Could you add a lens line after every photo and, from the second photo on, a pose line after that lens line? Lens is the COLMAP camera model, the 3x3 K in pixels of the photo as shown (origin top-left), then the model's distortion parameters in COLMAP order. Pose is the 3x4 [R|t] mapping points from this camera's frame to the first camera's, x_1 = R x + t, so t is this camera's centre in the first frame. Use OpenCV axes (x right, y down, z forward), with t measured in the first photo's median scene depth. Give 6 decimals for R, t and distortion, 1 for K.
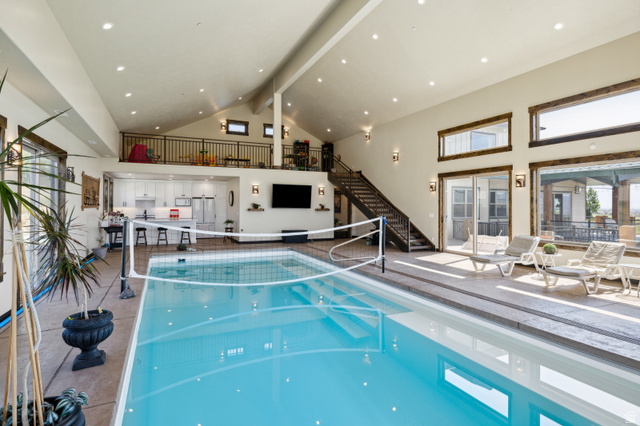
lens RADIAL K [[350.1, 0, 320.3], [0, 350.1, 209.9], [0, 0, 1]] dist [0.001108, 0.000069]
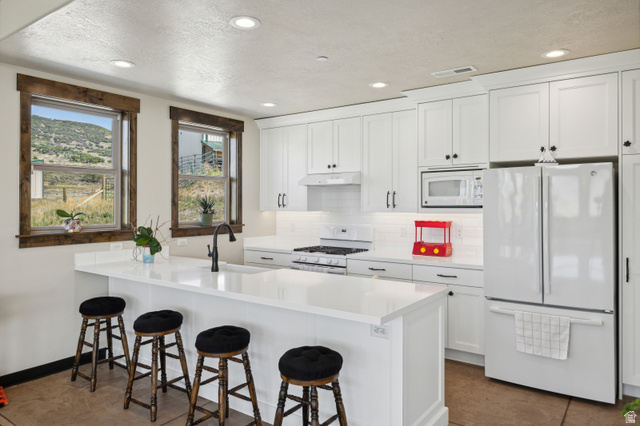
lens RADIAL K [[442.0, 0, 320.4], [0, 442.0, 210.3], [0, 0, 1]] dist [-0.001014, -0.000037]
pose [[0.501365, 0.008481, -0.865194, -0.197641], [-0.007580, 0.999957, 0.005409, -0.009547], [0.865203, 0.003847, 0.501407, 0.795632]]
